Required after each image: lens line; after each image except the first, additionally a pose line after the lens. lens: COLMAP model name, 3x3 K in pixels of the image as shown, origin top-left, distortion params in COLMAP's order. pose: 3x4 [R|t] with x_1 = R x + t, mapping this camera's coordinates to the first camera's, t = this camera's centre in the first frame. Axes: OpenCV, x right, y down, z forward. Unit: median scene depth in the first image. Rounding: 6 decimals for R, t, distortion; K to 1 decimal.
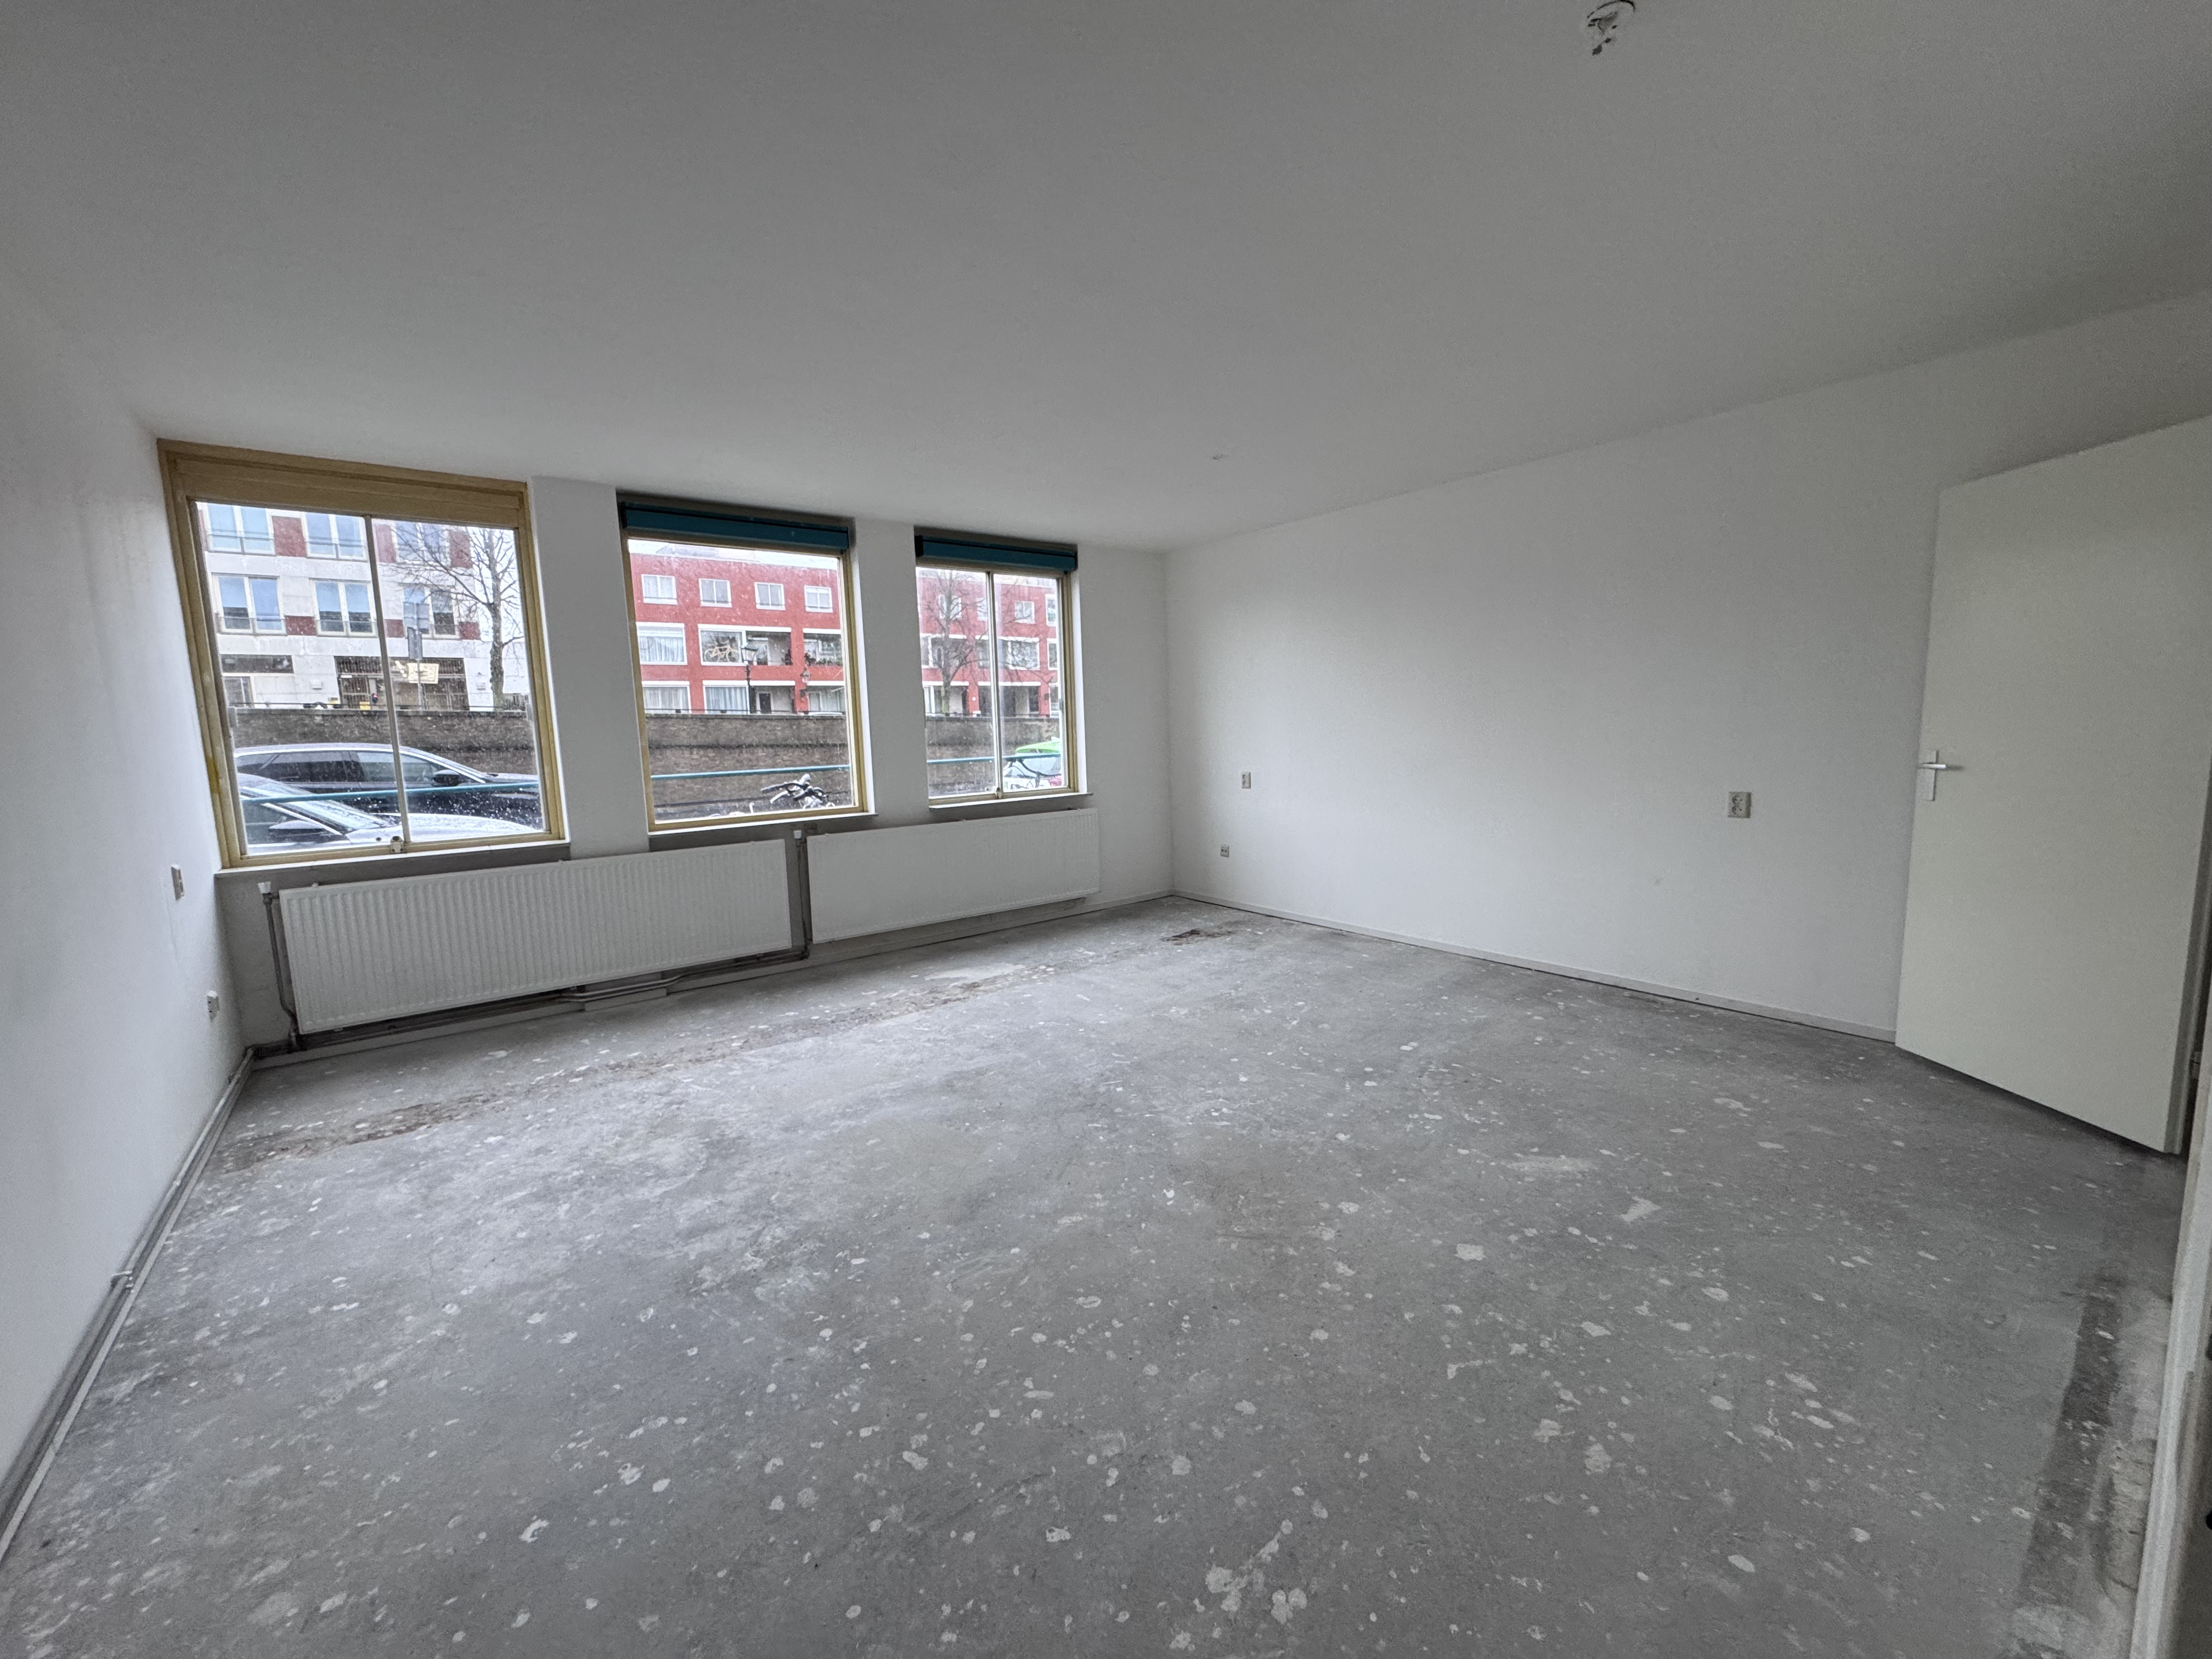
lens RADIAL K [[883.3, 0, 1107.2], [0, 883.3, 828.7], [0, 0, 1]] dist [-0.002000, 0.000175]
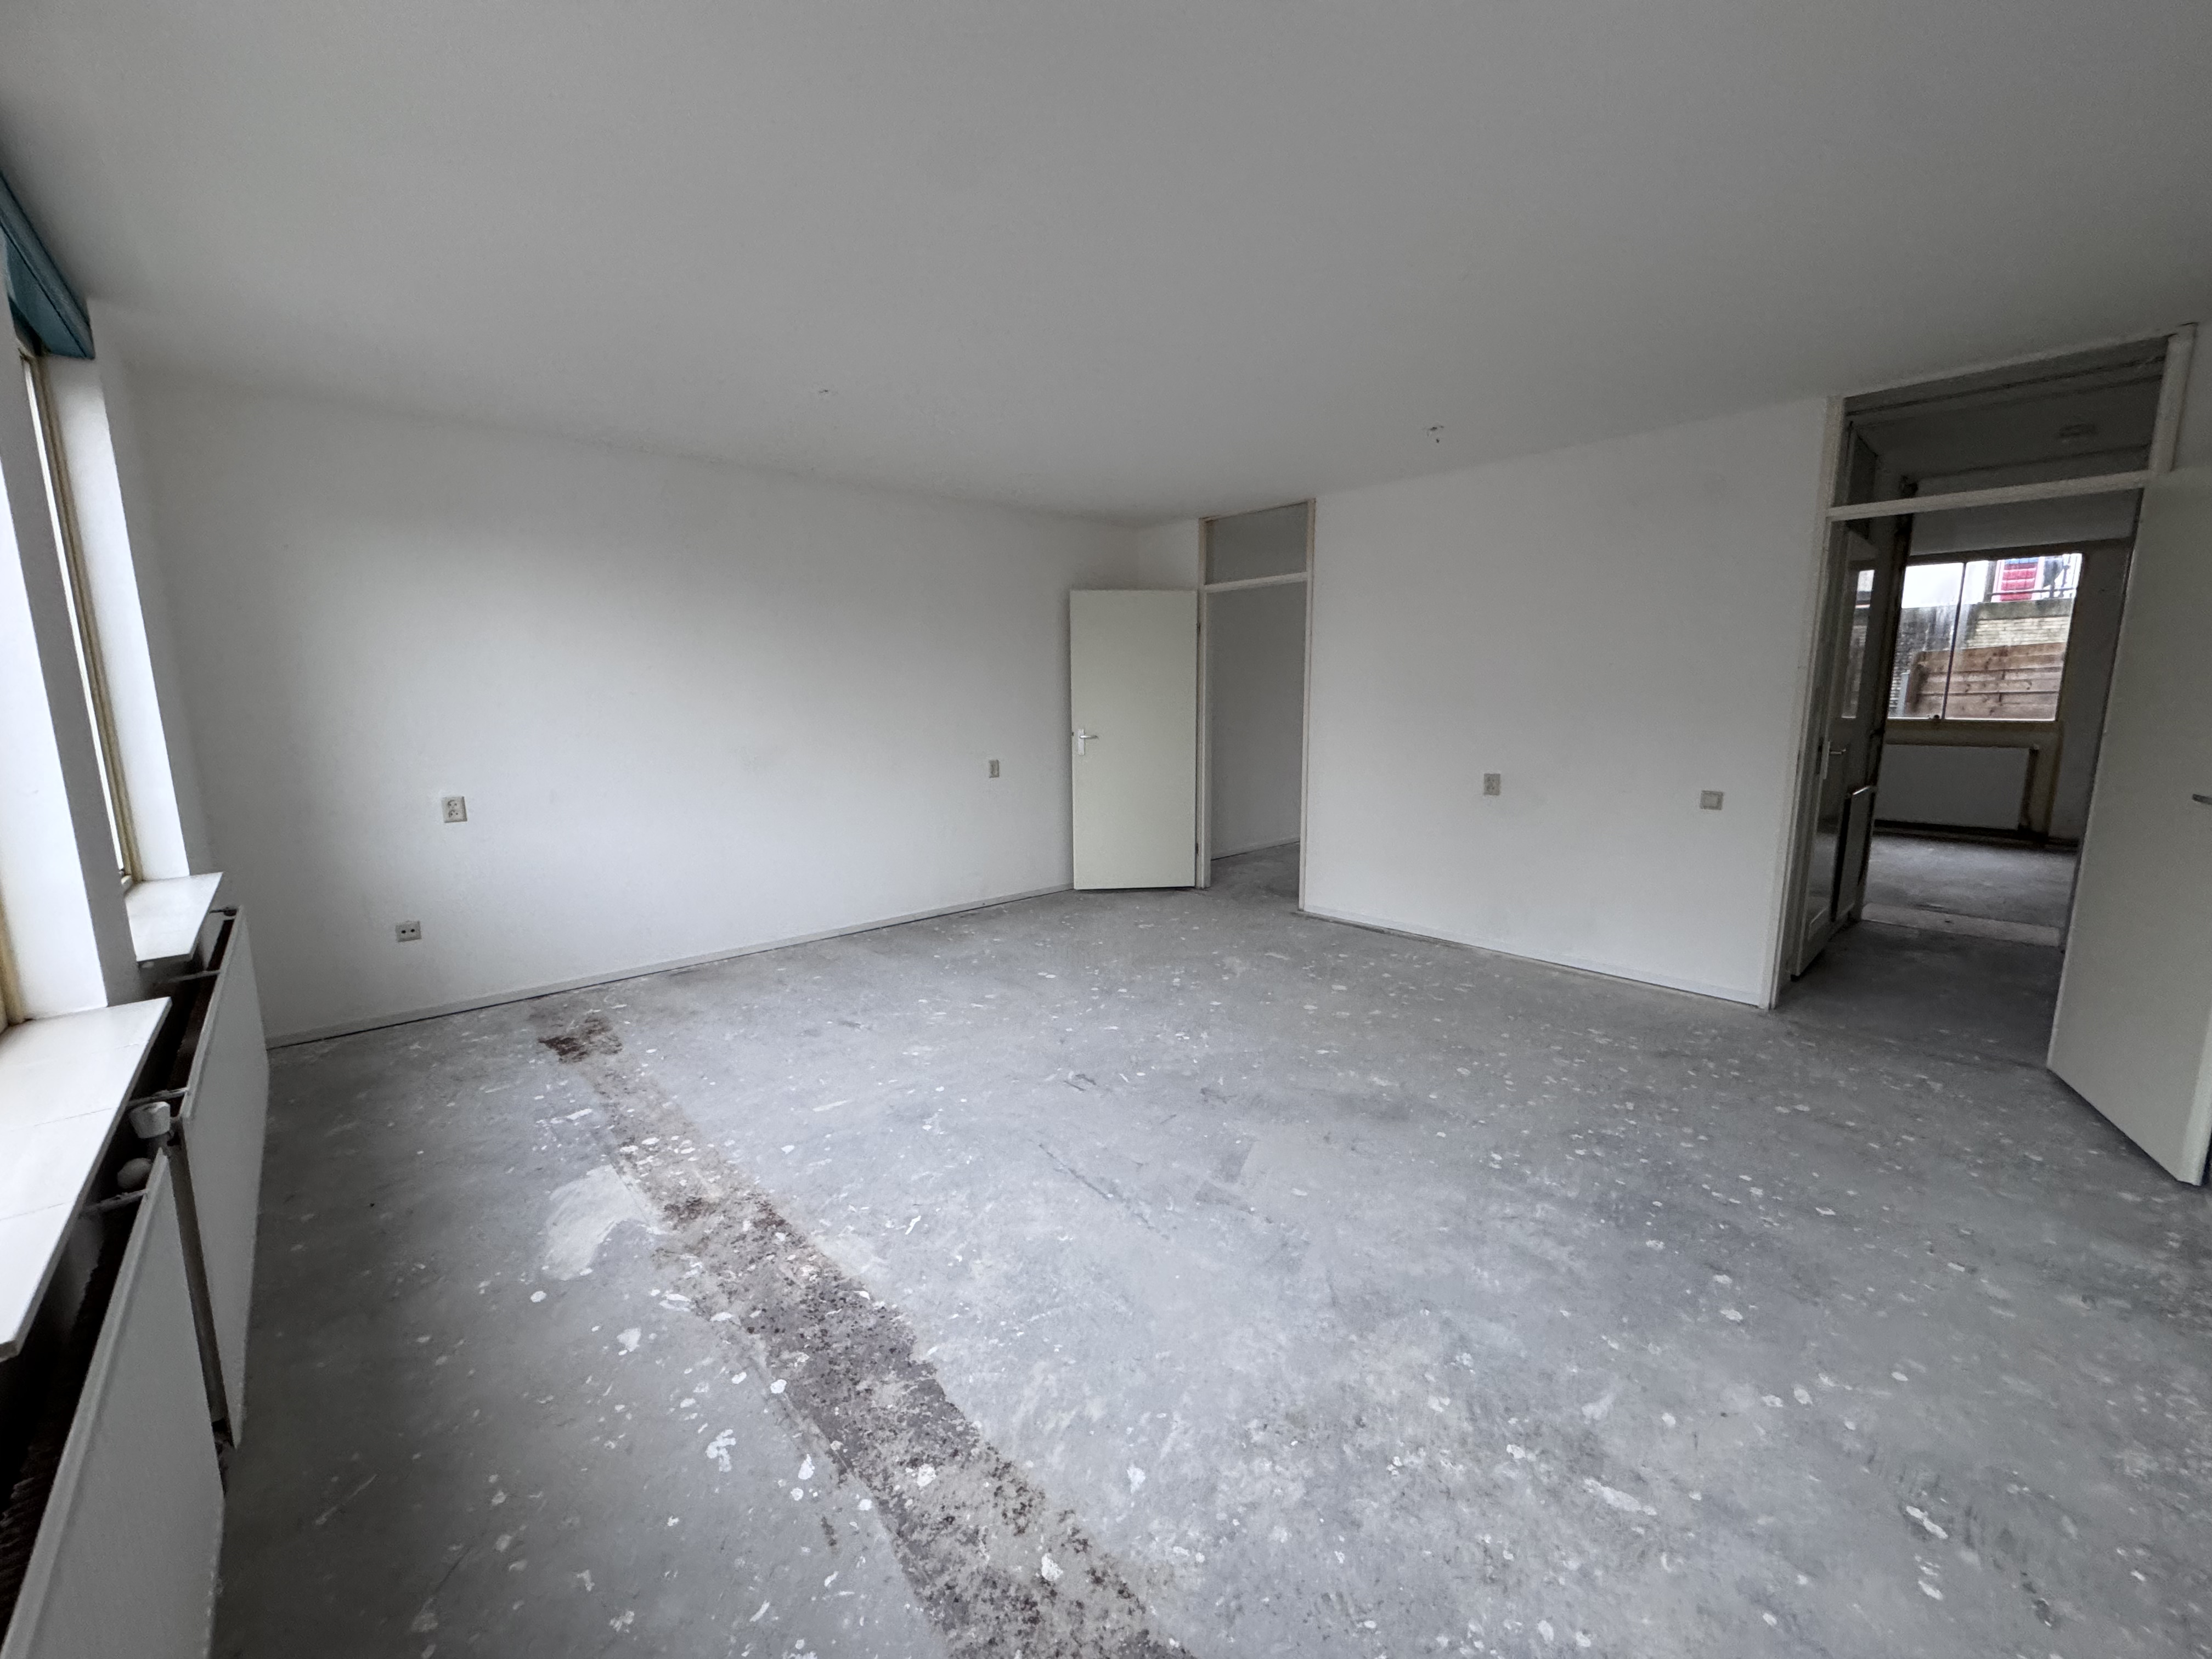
lens RADIAL K [[883.3, 0, 1110.7], [0, 883.3, 823.0], [0, 0, 1]] dist [-0.002000, 0.000175]
pose [[-0.076706, -0.119226, 0.989900, -0.853079], [0.129361, 0.983243, 0.128448, -0.108600], [-0.988626, 0.137907, -0.059997, 0.950532]]
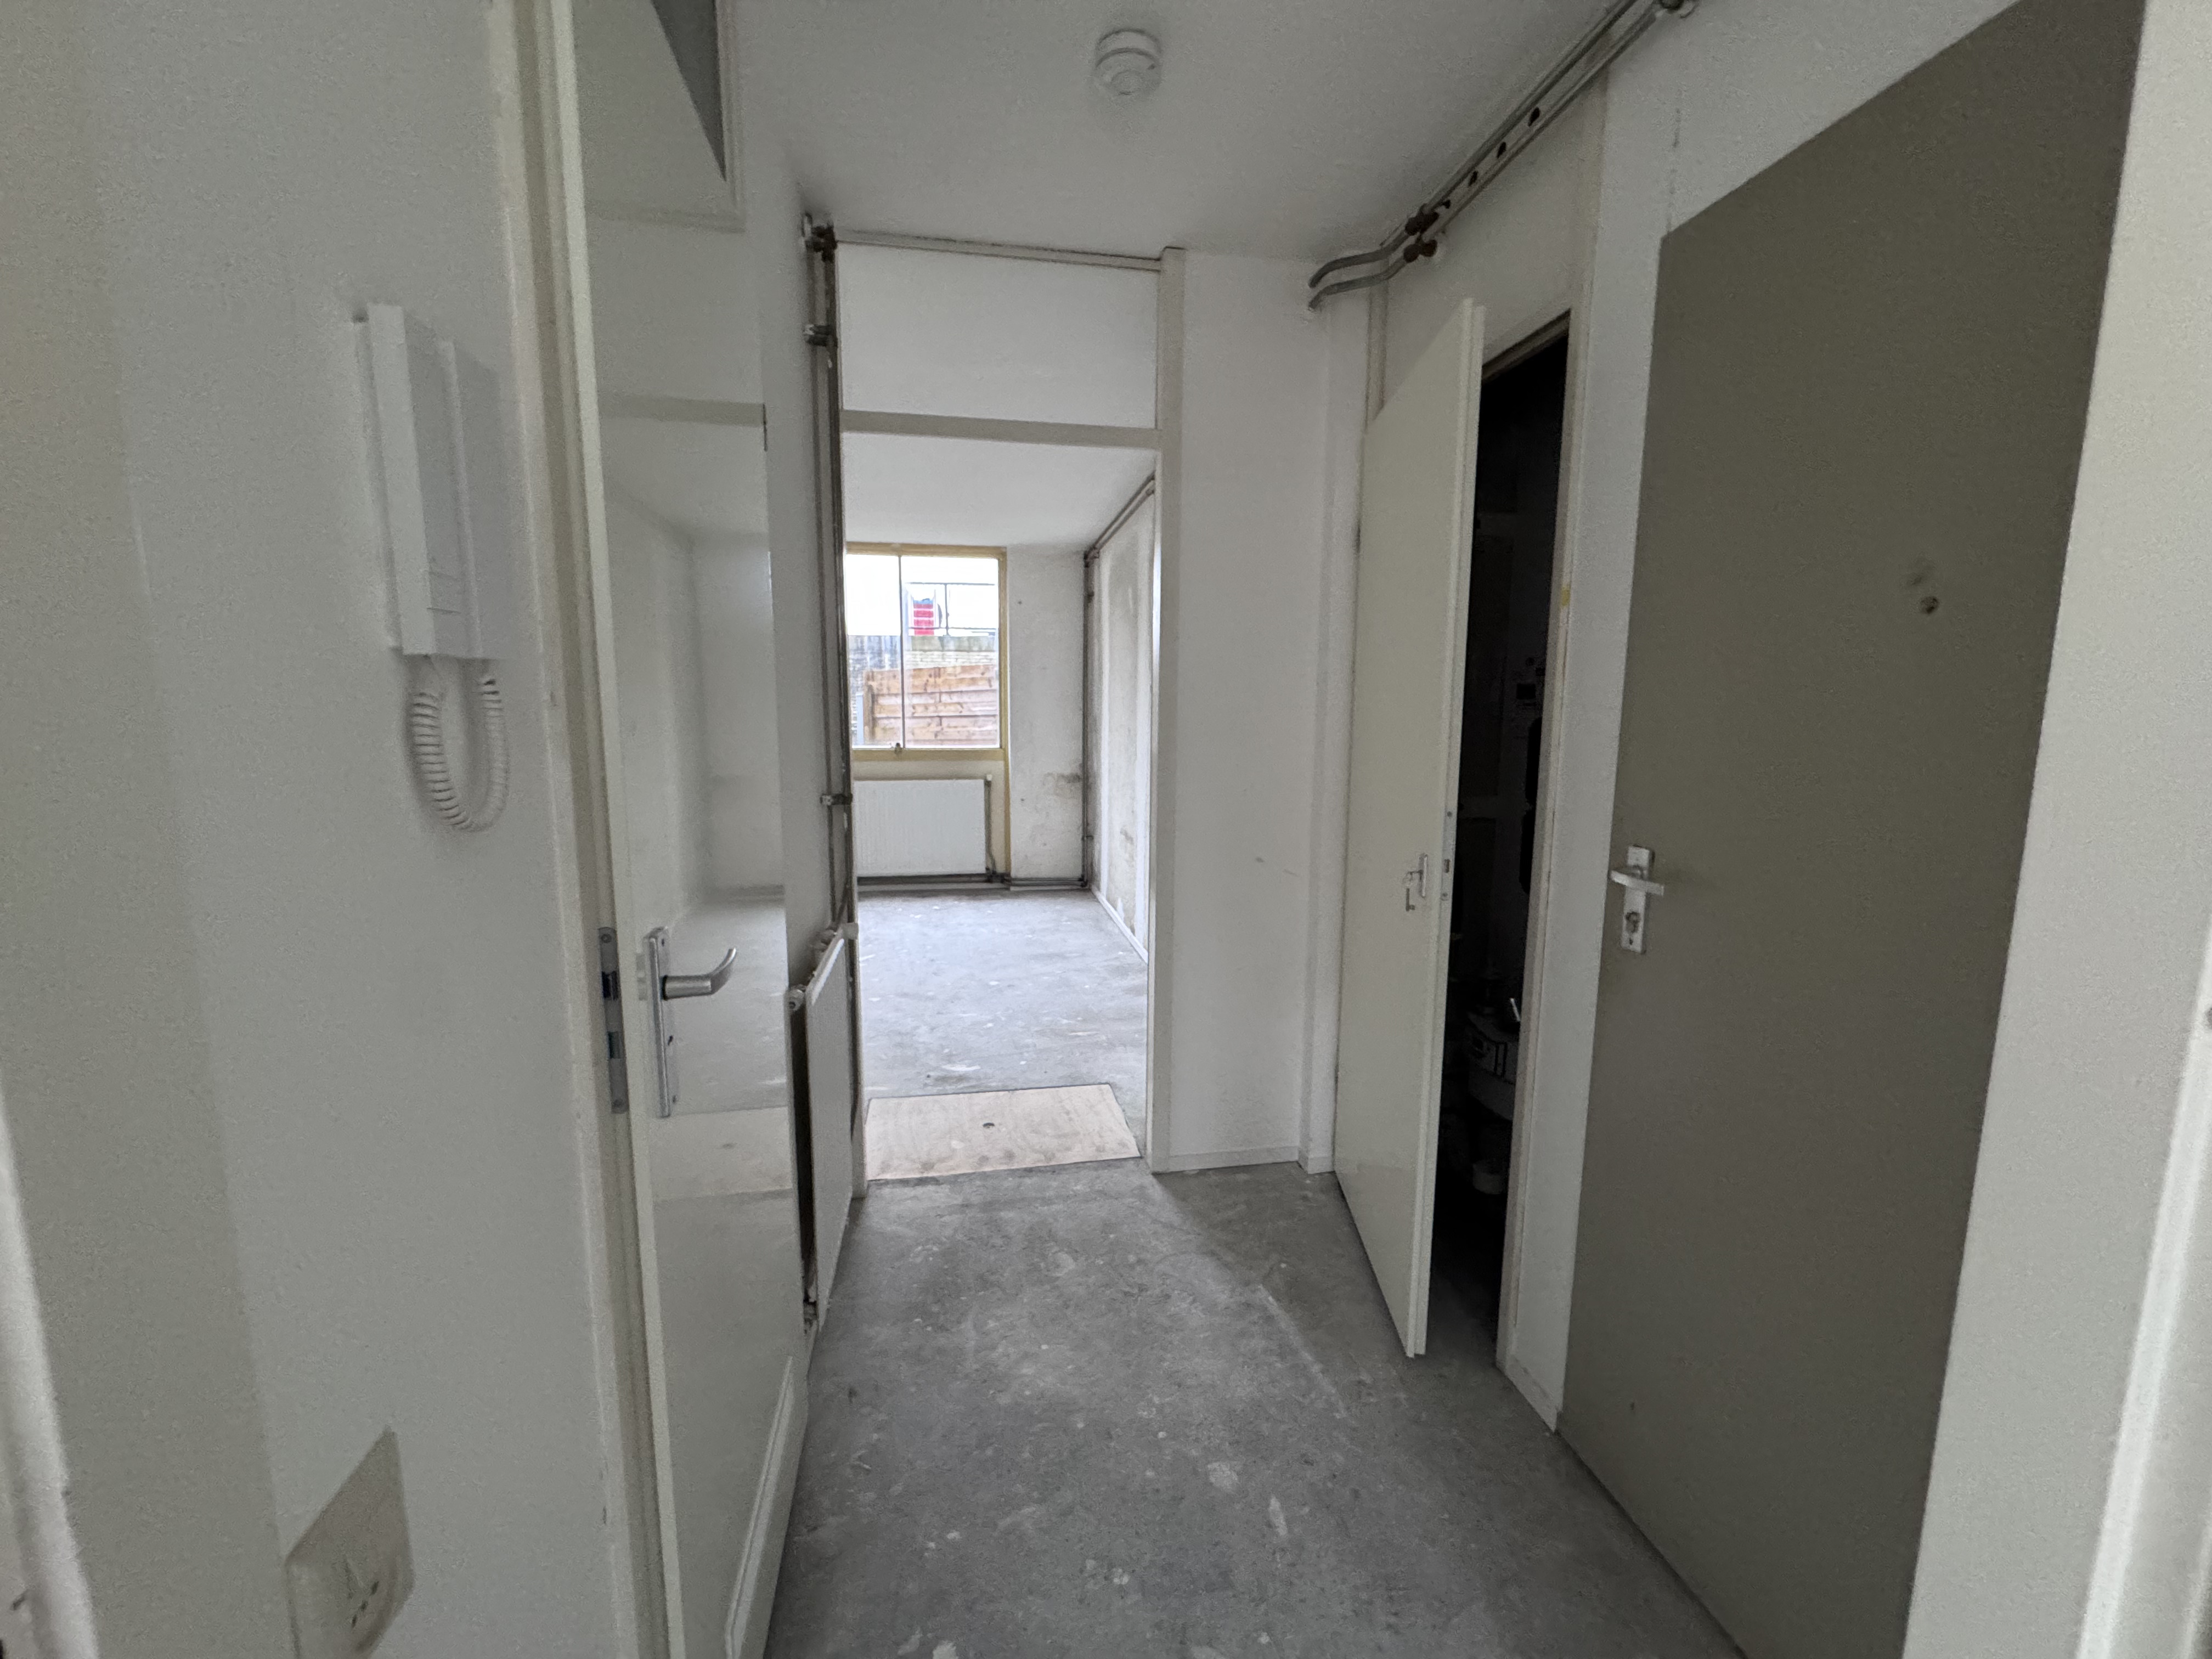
lens RADIAL K [[883.3, 0, 1105.1], [0, 883.3, 828.2], [0, 0, 1]] dist [-0.002000, 0.000175]
pose [[-0.879206, -0.034172, 0.475215, -0.607886], [0.082958, 0.971208, 0.223321, -0.082810], [-0.469165, 0.235768, -0.851057, 0.700934]]
